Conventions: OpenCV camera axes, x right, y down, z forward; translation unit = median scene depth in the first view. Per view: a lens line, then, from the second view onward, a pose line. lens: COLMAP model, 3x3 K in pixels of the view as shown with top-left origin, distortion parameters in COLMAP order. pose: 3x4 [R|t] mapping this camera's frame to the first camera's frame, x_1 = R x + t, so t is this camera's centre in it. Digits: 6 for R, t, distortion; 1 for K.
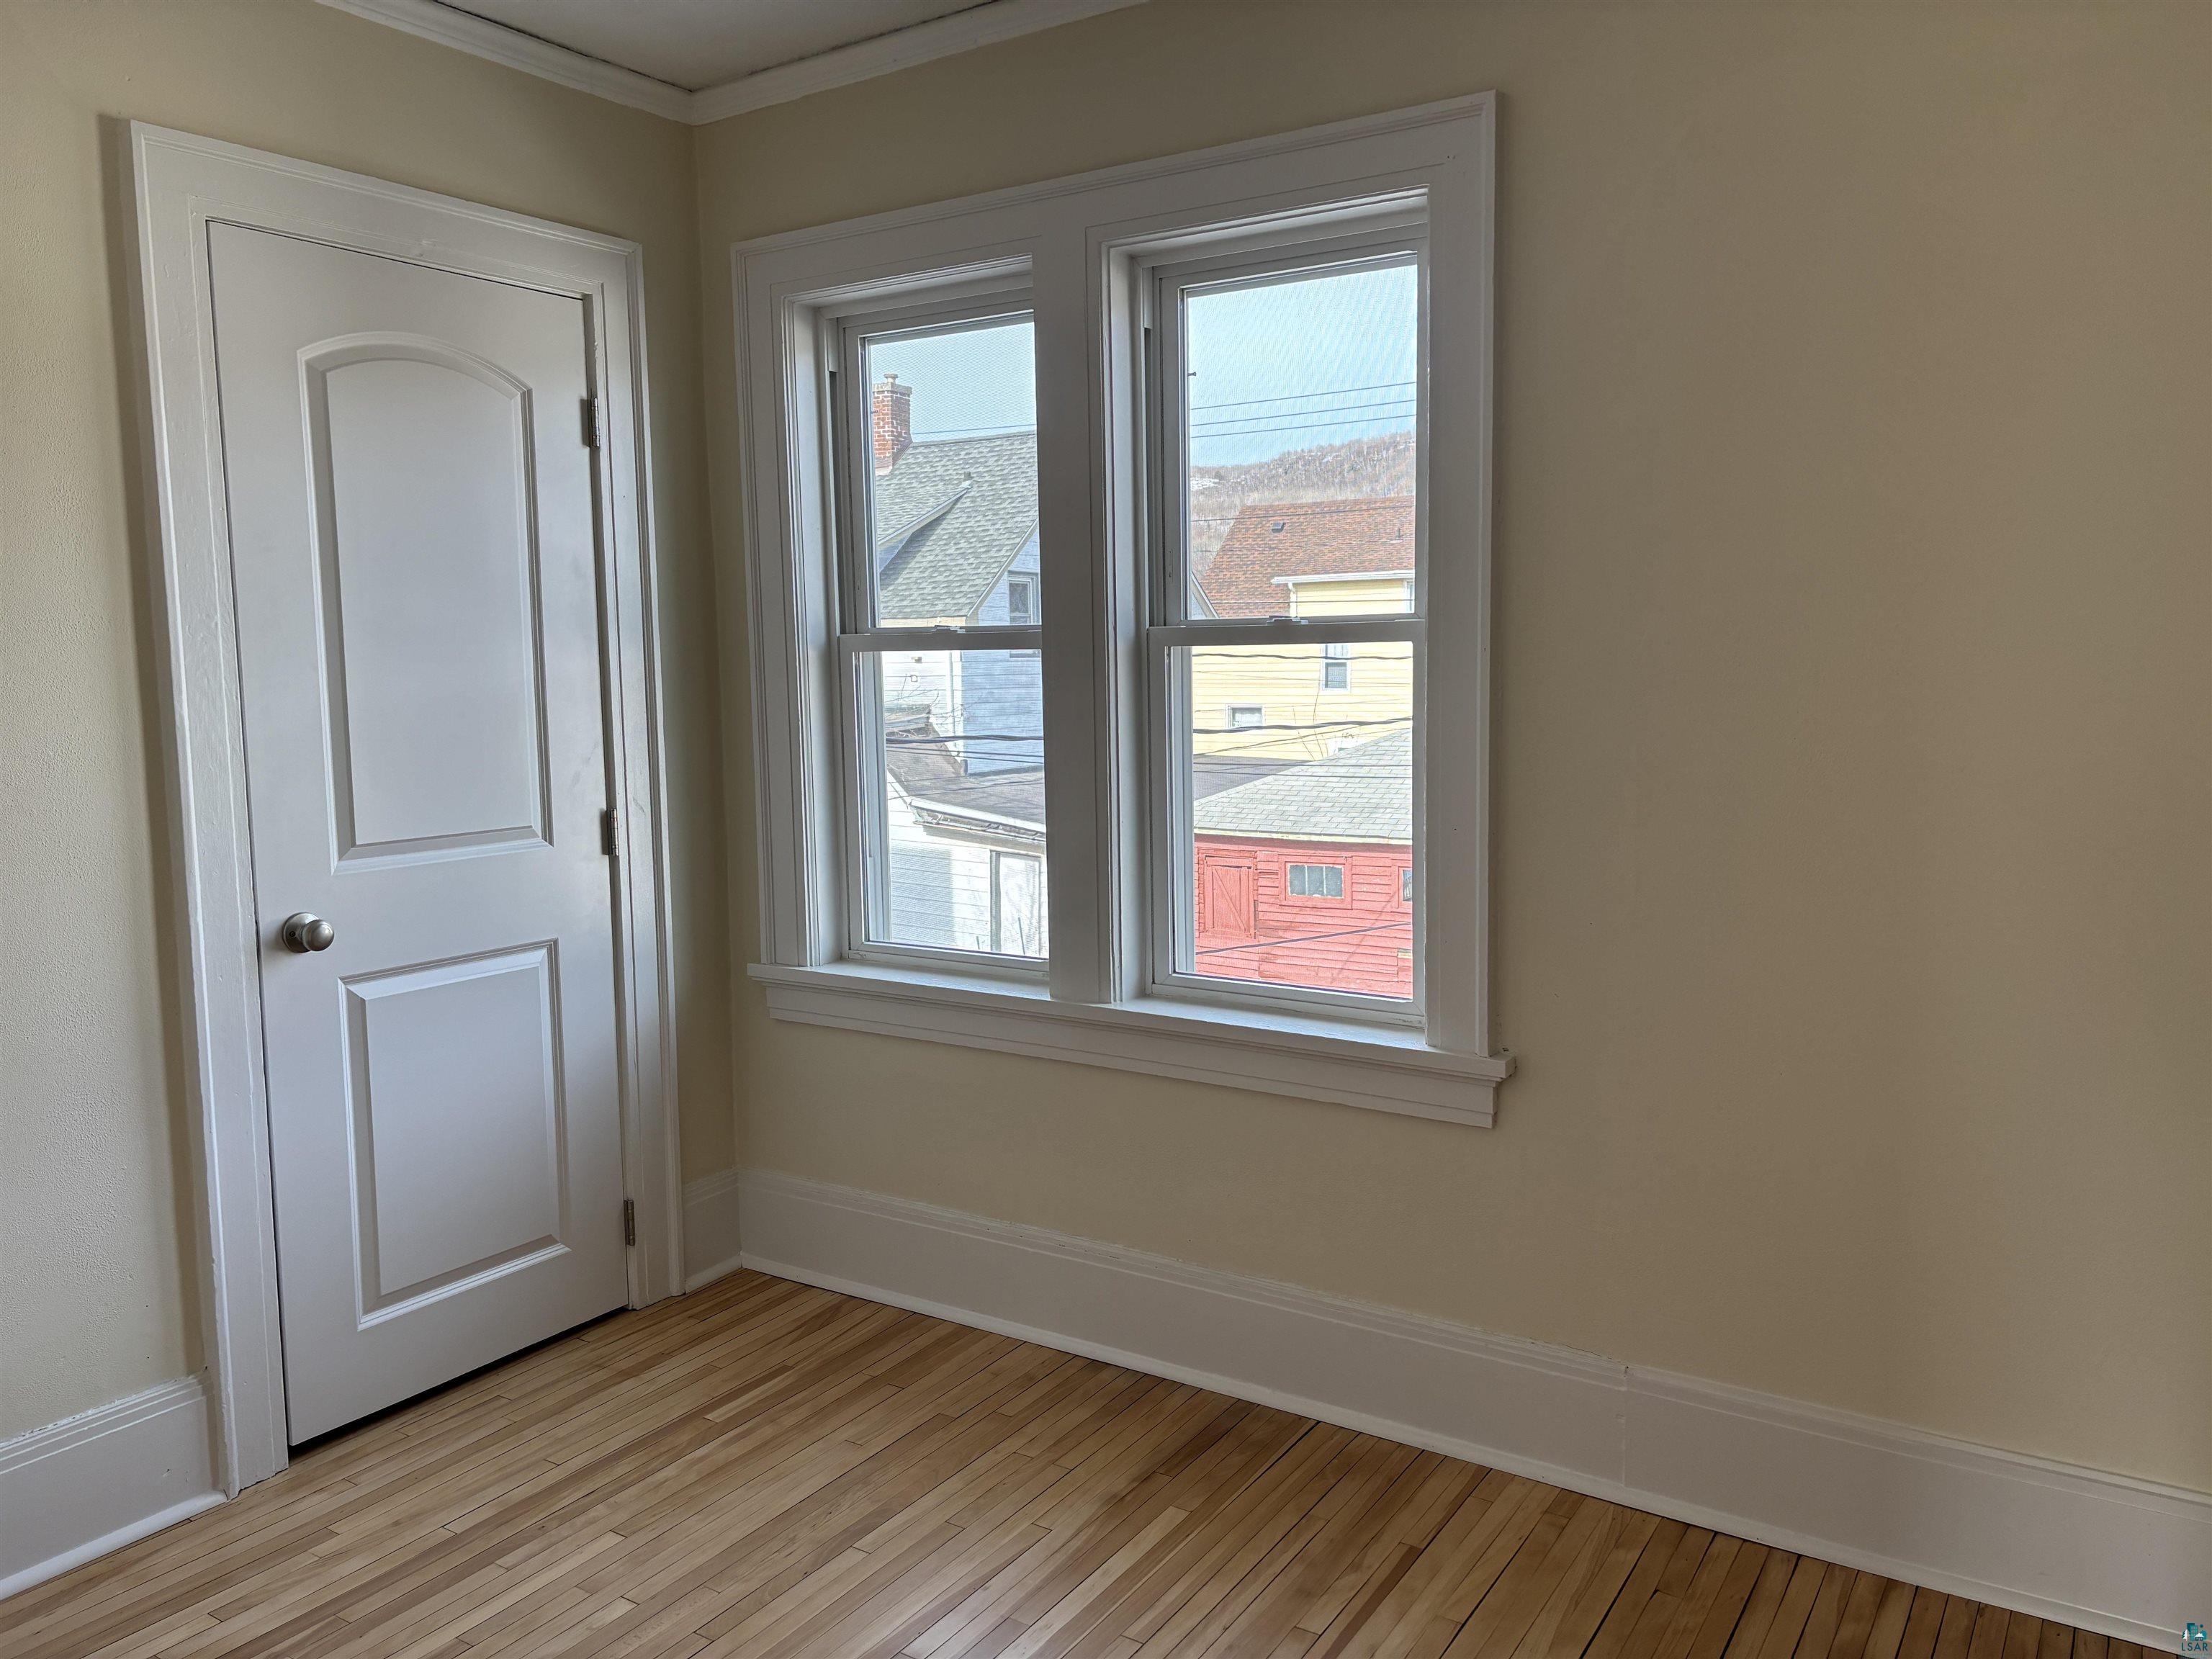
lens RADIAL K [[1680.8, 0, 1112.4], [0, 1680.8, 818.1], [0, 0, 1]] dist [0.063416, -0.059170]
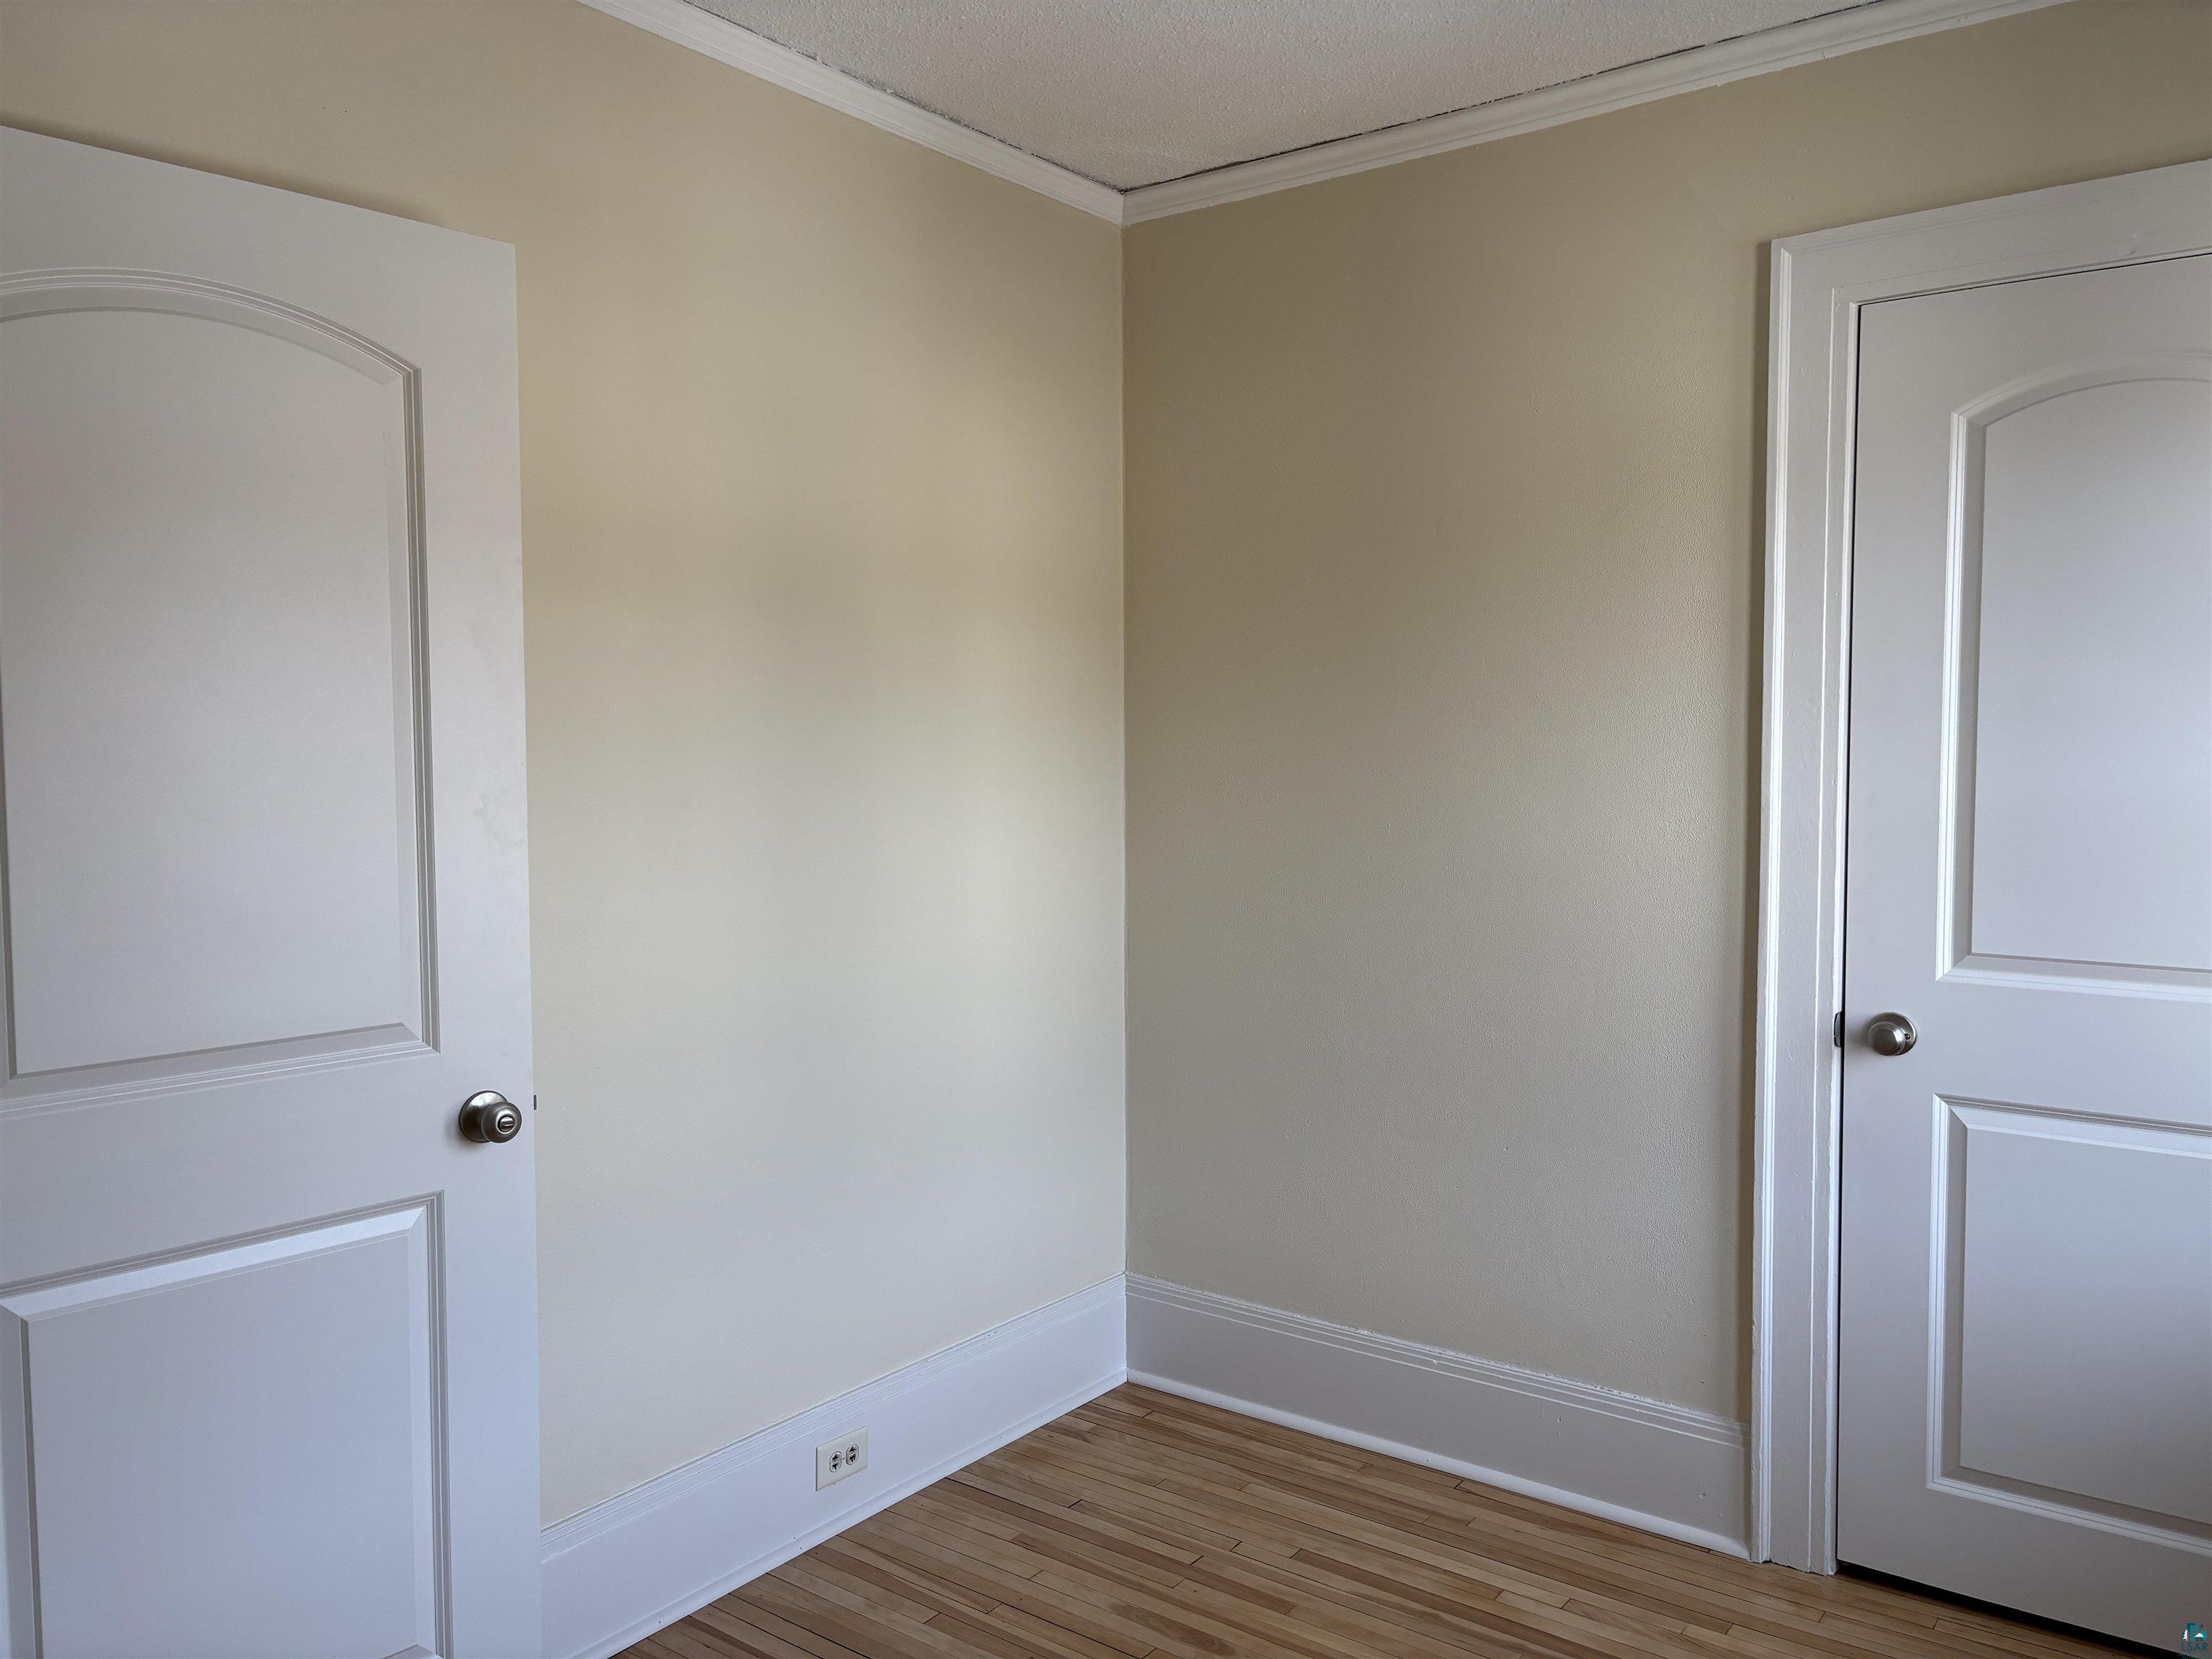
lens RADIAL K [[1680.8, 0, 1110.5], [0, 1680.8, 822.8], [0, 0, 1]] dist [0.063416, -0.059170]
pose [[-0.054059, 0.075010, -0.995716, 0.478820], [-0.101031, 0.991646, 0.080189, -0.080841], [0.993414, 0.104933, -0.046029, 0.609160]]
